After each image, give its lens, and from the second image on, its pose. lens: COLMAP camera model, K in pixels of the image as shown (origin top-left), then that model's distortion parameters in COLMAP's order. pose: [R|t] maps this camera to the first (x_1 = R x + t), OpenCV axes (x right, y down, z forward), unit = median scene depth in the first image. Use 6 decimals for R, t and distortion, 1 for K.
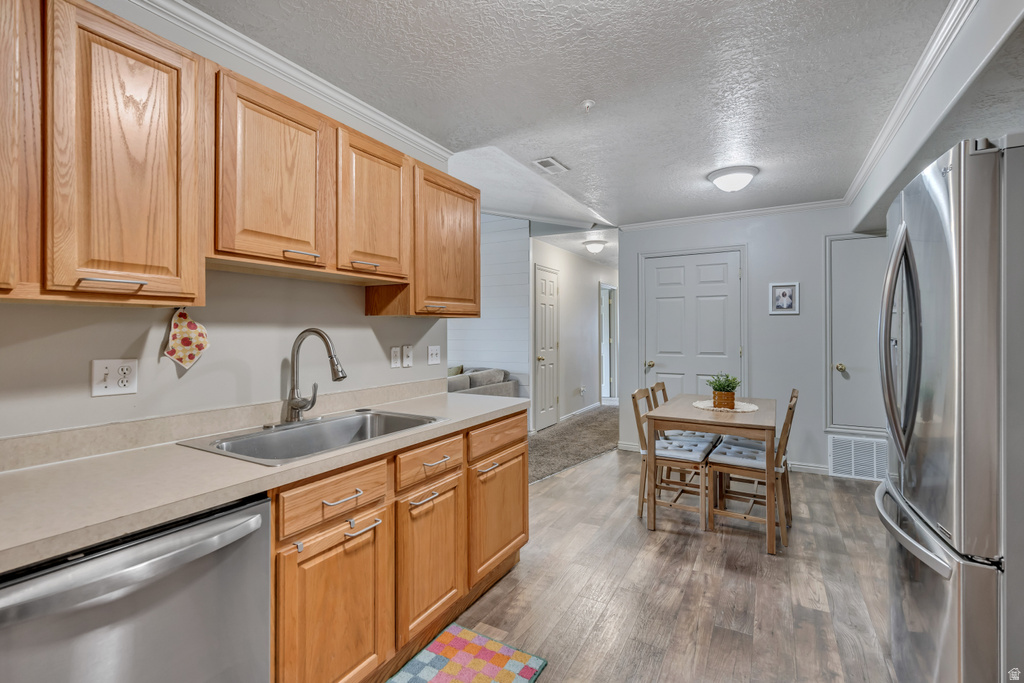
lens RADIAL K [[459.2, 0, 514.1], [0, 459.2, 333.3], [0, 0, 1]] dist [-0.001128, 0.000079]
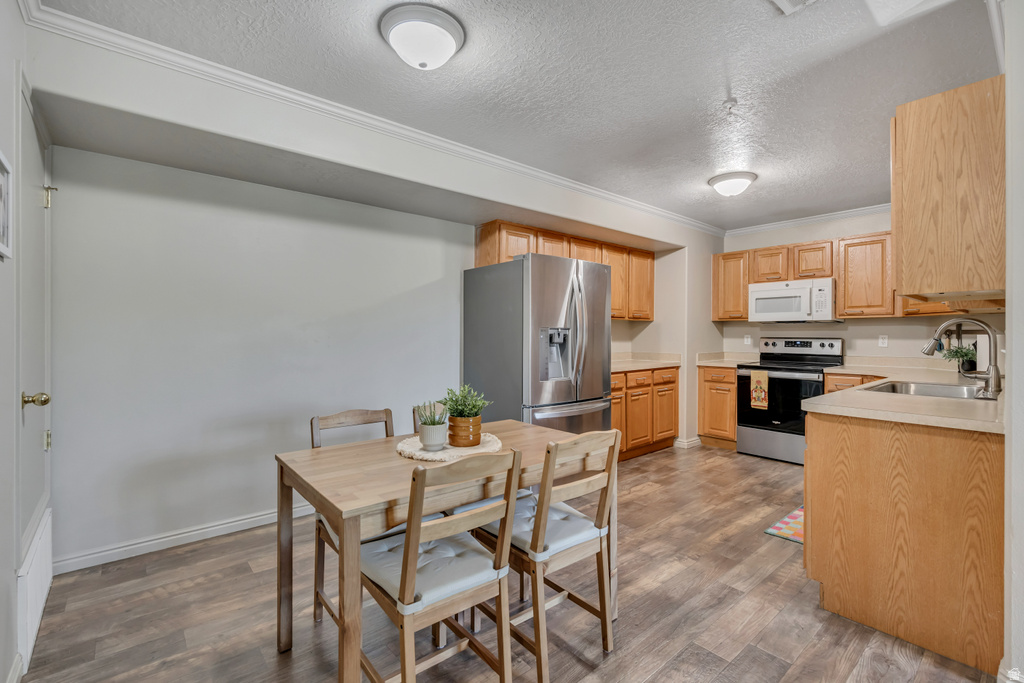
lens RADIAL K [[459.6, 0, 515.1], [0, 459.6, 335.1], [0, 0, 1]] dist [0.003654, -0.000722]
pose [[-0.937538, -0.002925, 0.347870, 0.507319], [0.002329, 0.999889, 0.014683, 0.005002], [-0.347875, 0.014576, -0.937428, 2.614080]]
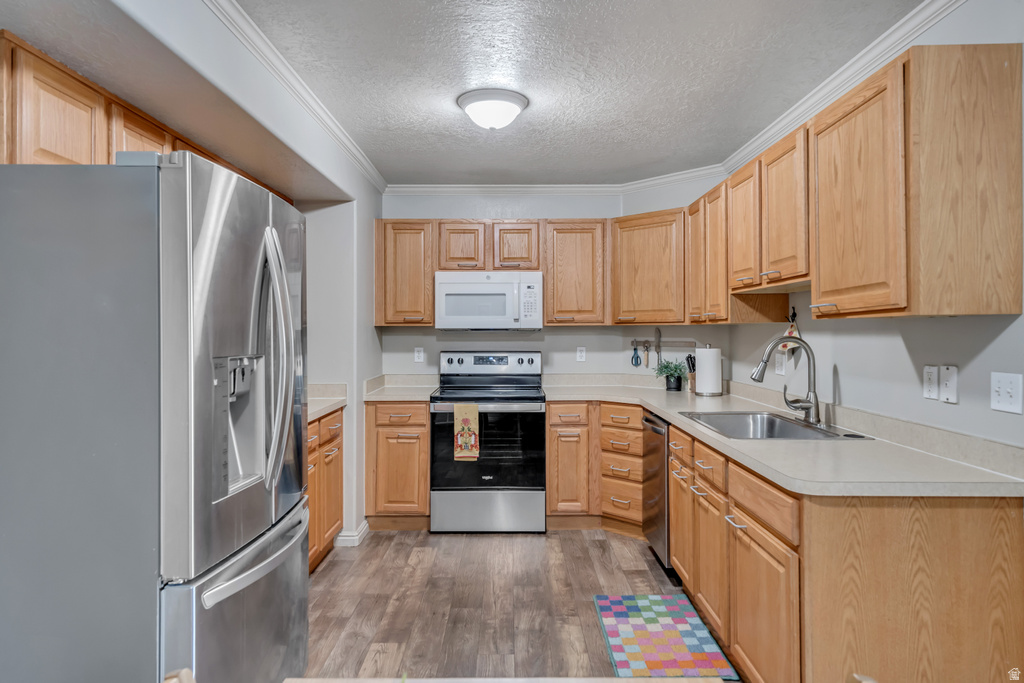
lens RADIAL K [[648.1, 0, 511.7], [0, 648.1, 332.7], [0, 0, 1]] dist [0.023153, -0.000770]
pose [[-0.872547, 0.002042, -0.488527, 0.991110], [-0.005187, 0.999896, 0.013444, -0.038132], [0.488503, 0.014265, -0.872445, 2.084533]]
